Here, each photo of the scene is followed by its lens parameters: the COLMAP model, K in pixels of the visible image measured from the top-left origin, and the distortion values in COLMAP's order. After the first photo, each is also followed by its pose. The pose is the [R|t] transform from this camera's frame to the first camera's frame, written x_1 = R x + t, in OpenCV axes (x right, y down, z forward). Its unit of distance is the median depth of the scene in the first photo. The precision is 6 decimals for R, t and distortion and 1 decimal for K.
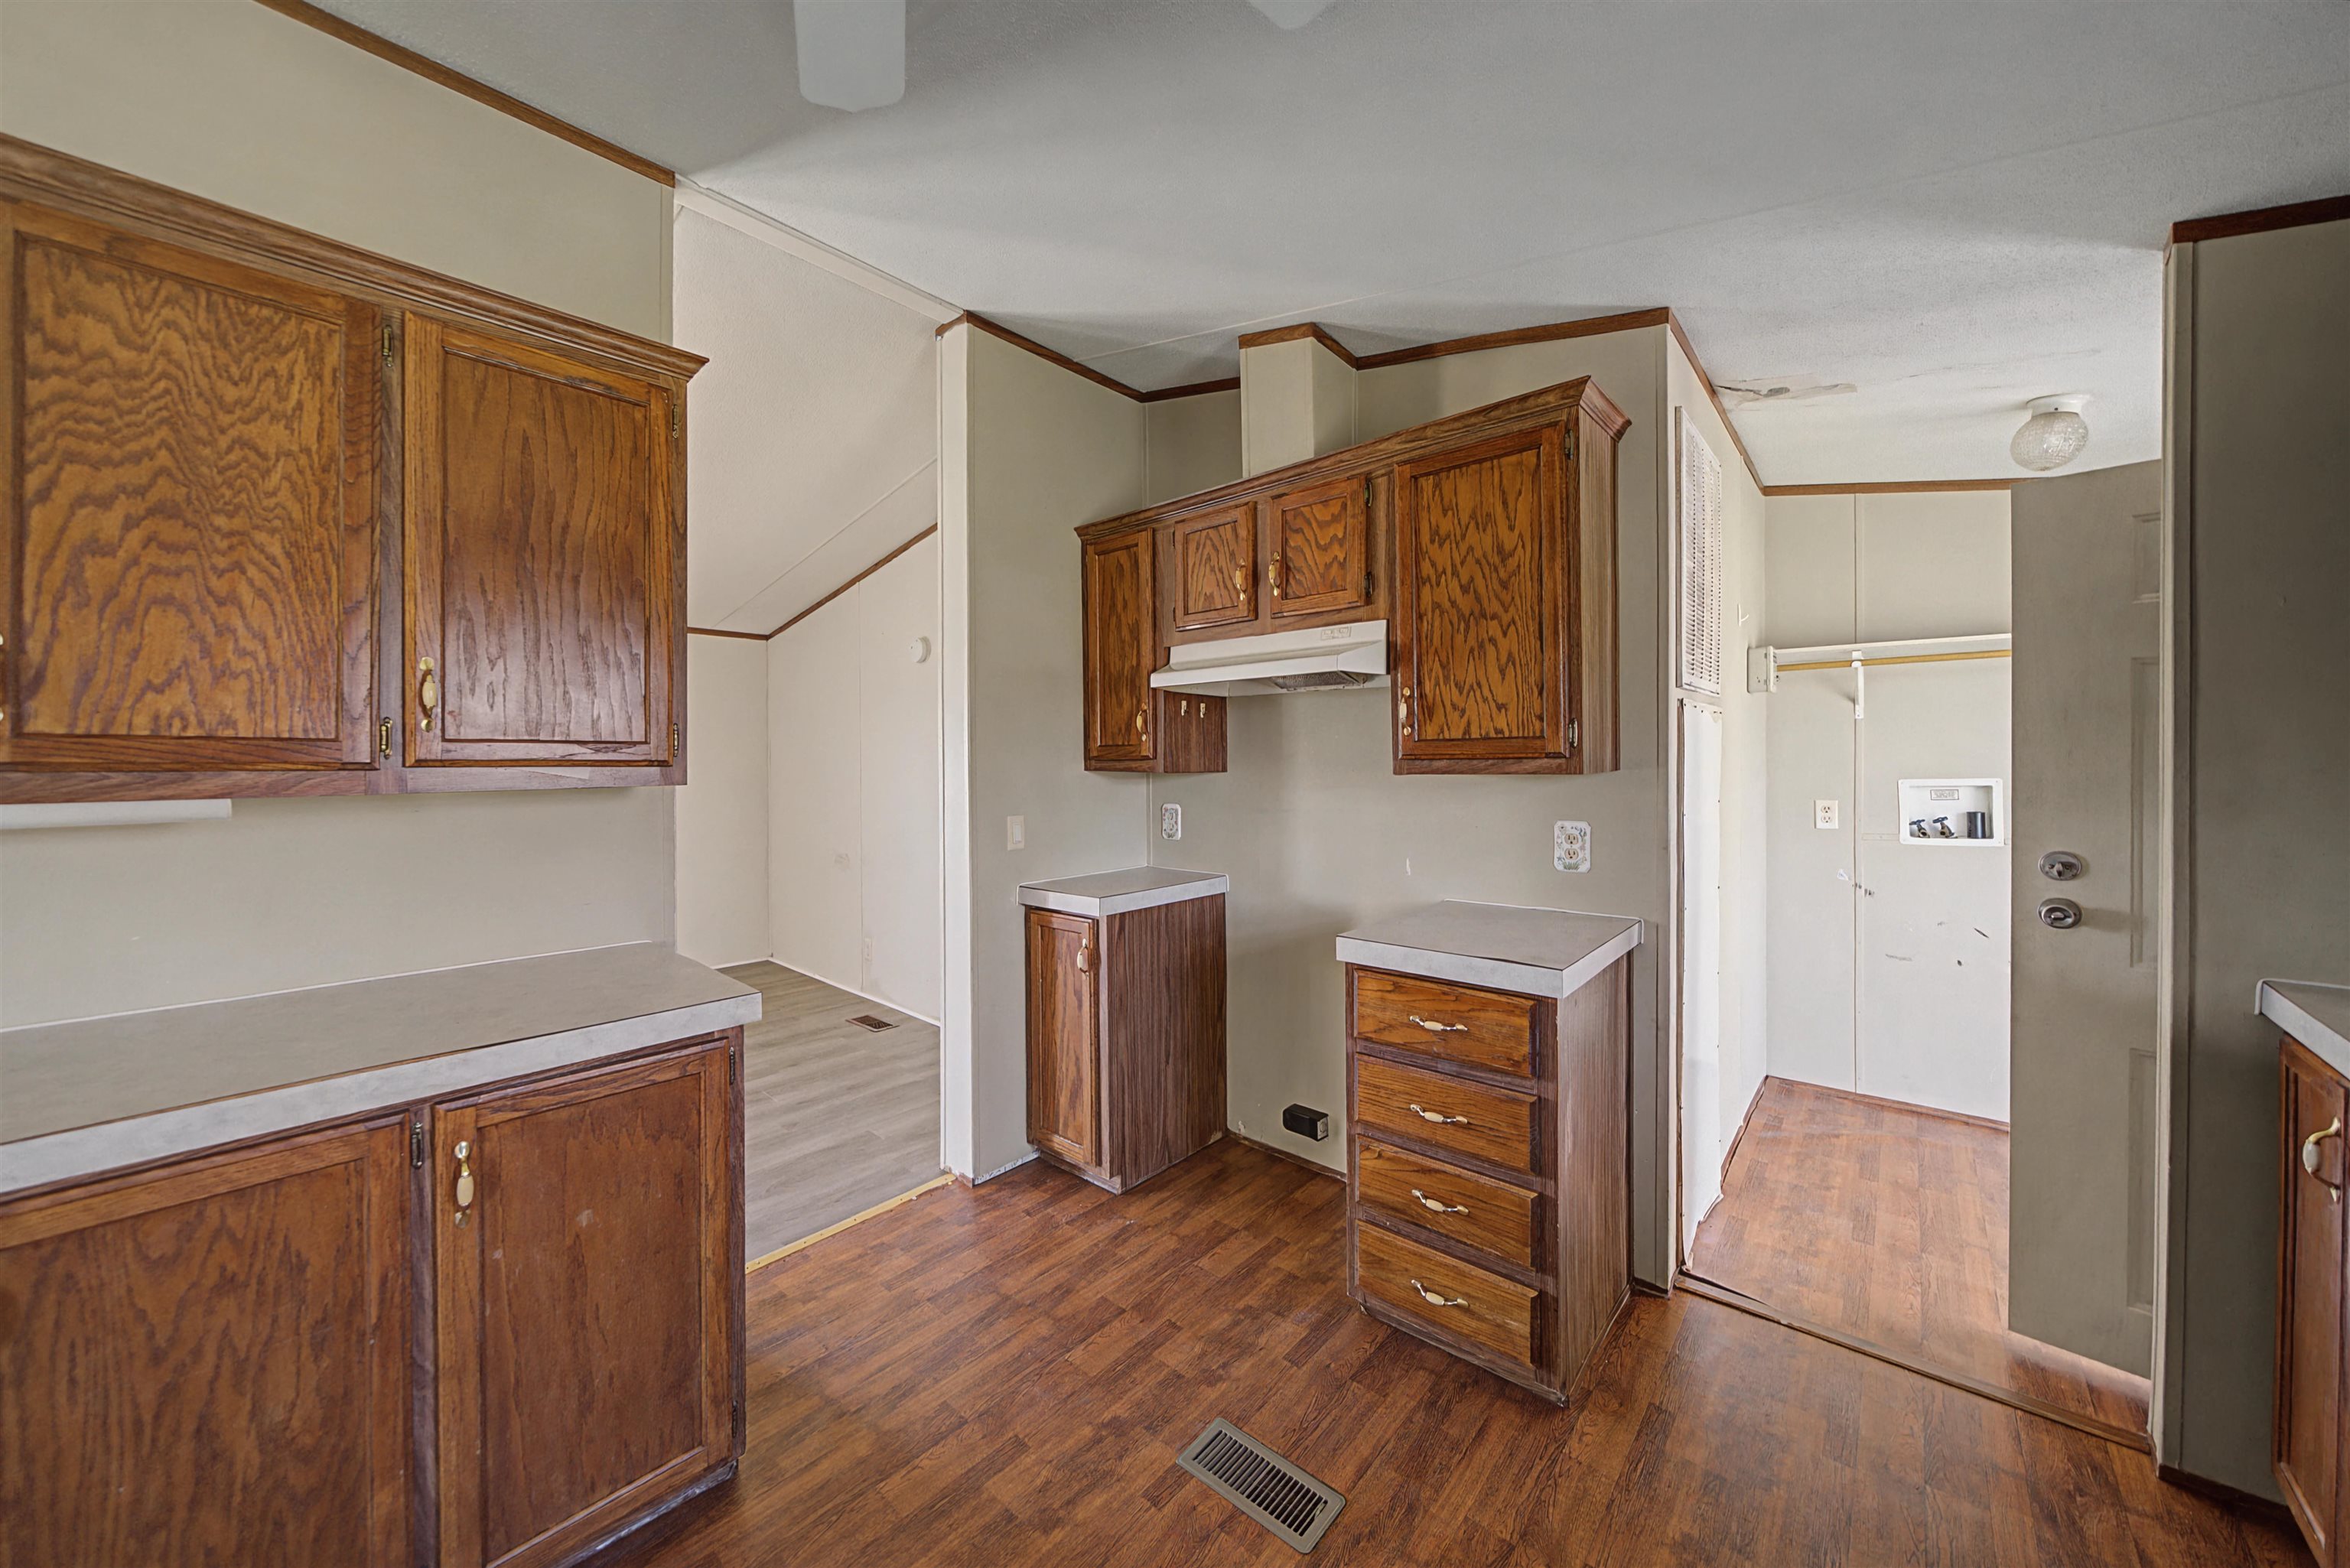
lens RADIAL K [[836.0, 0, 1131.6], [0, 836.0, 766.0], [0, 0, 1]] dist [-0.005068, -0.000008]
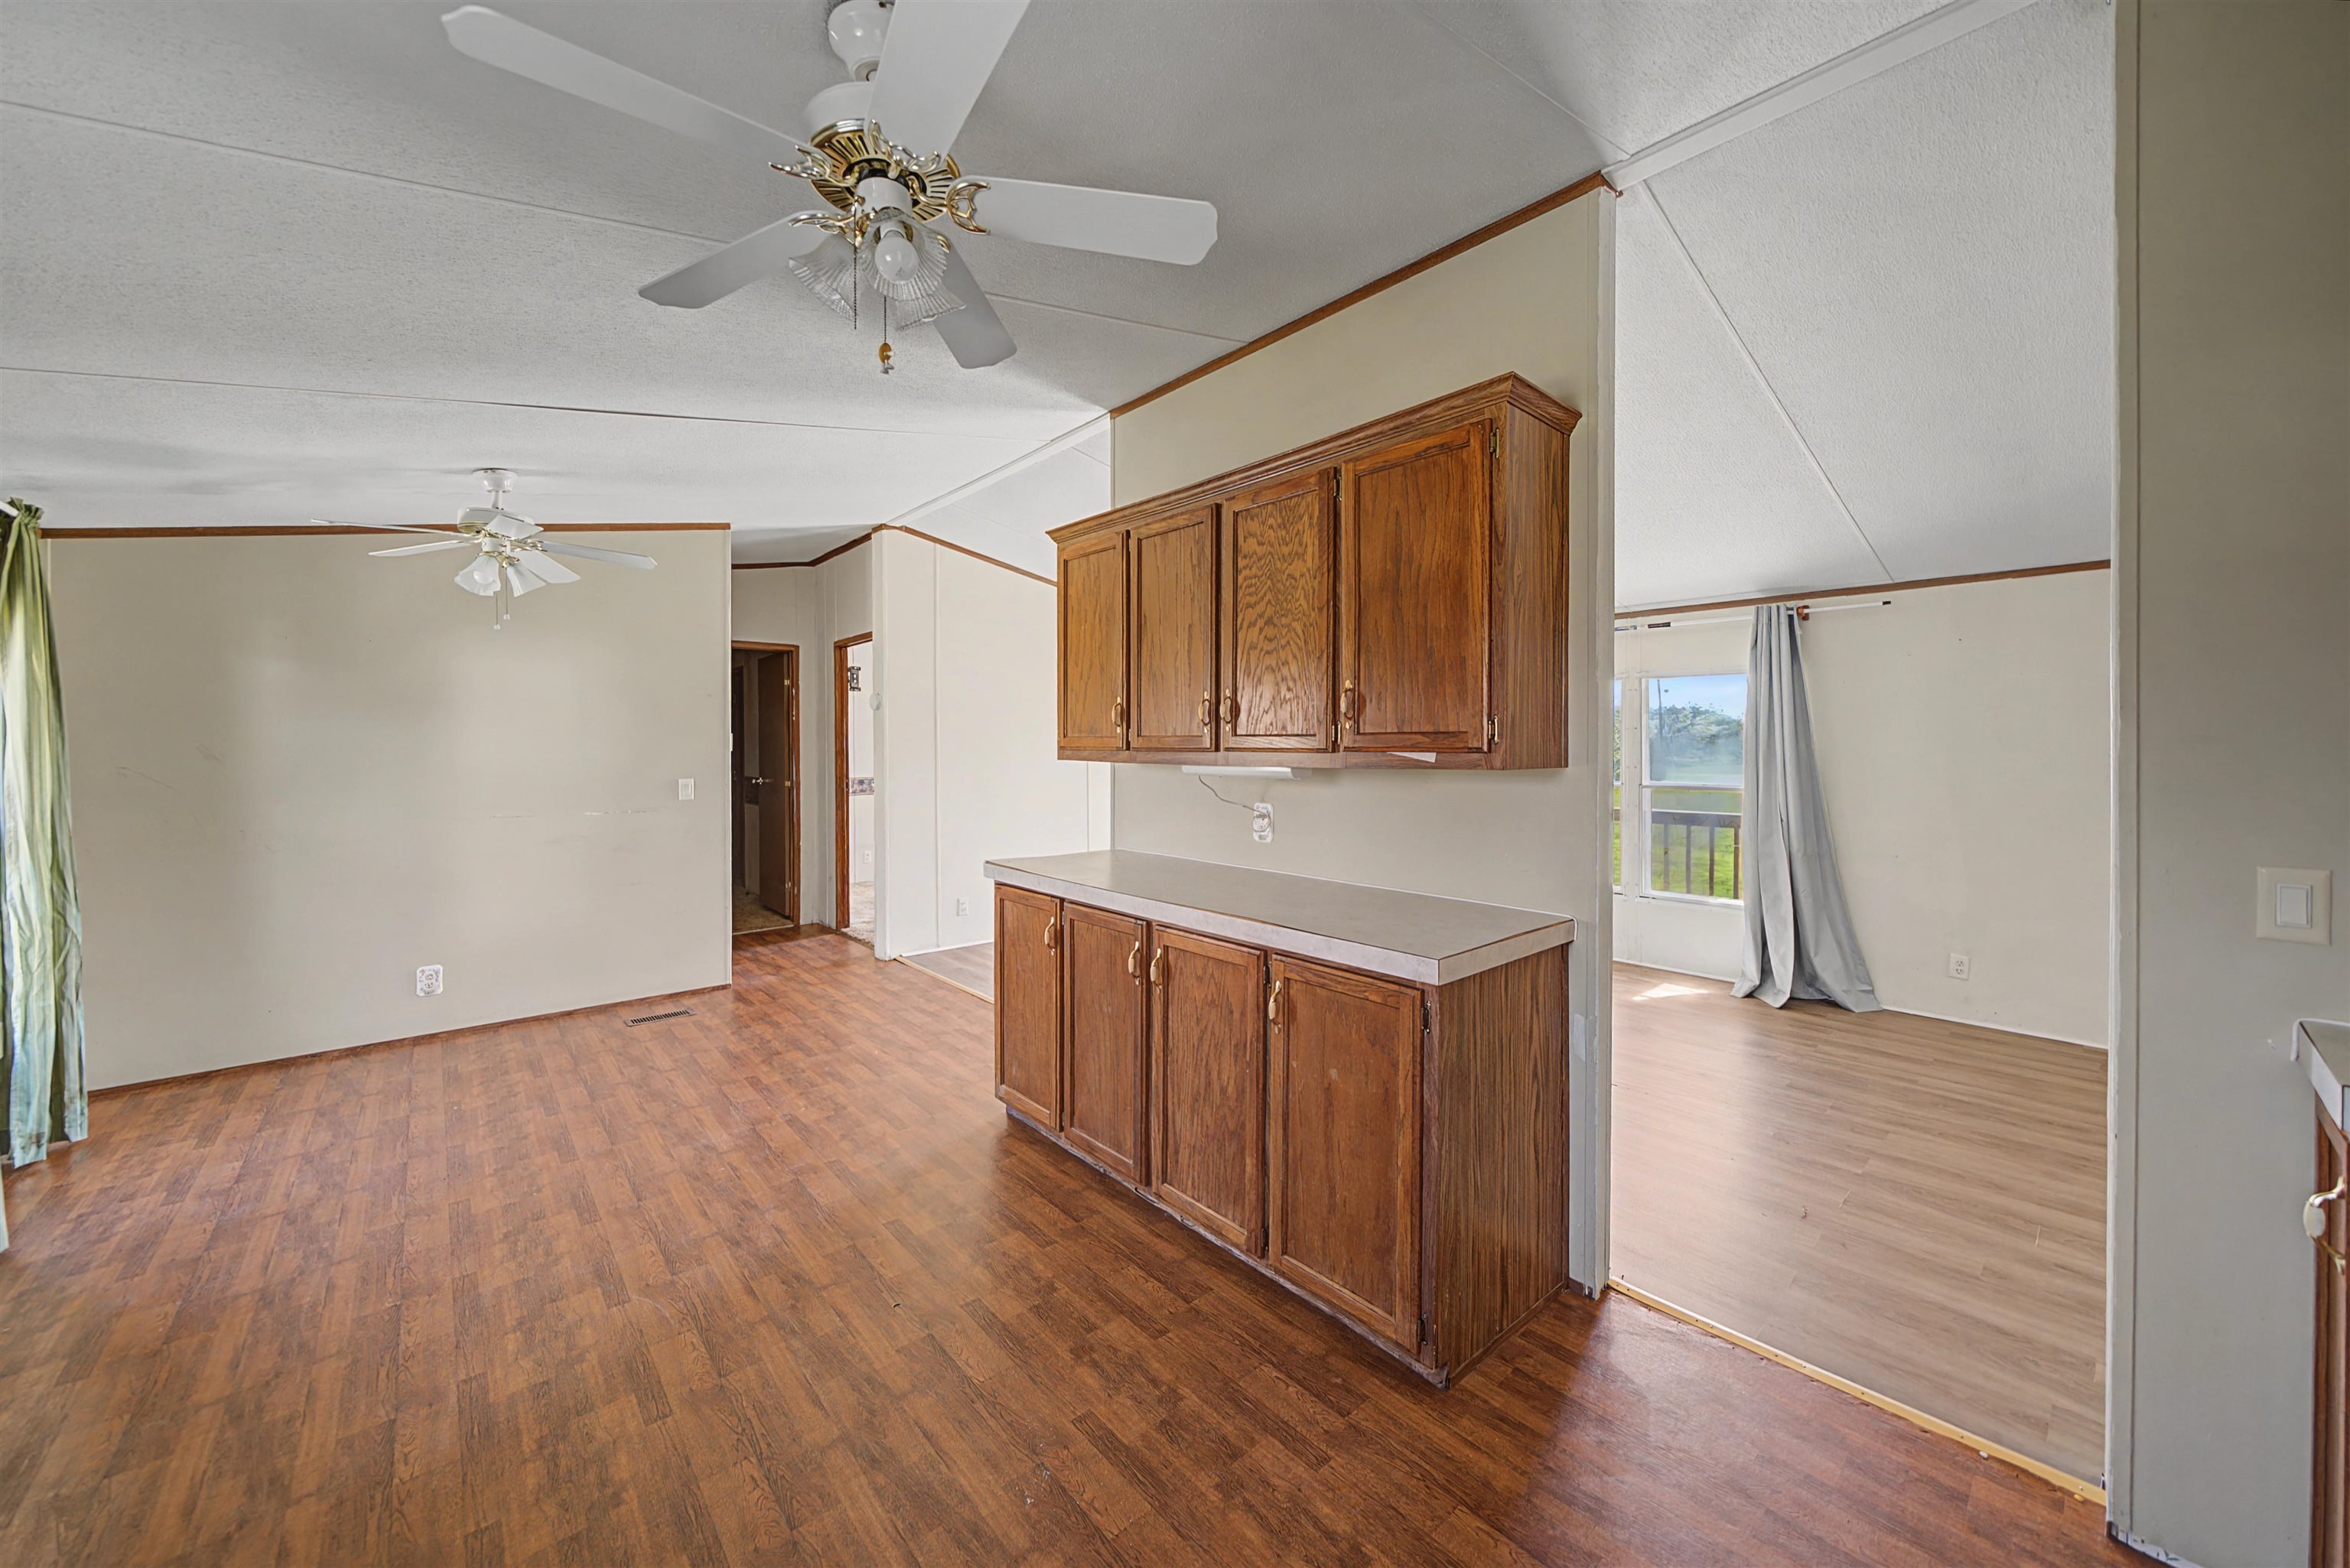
lens RADIAL K [[854.4, 0, 1168.8], [0, 854.4, 756.1], [0, 0, 1]] dist [-0.000628, -0.000078]
pose [[-0.099323, 0.007624, -0.995026, 0.893116], [-0.009041, 0.999922, 0.008564, -0.001524], [0.995014, 0.009847, -0.099246, 0.965119]]
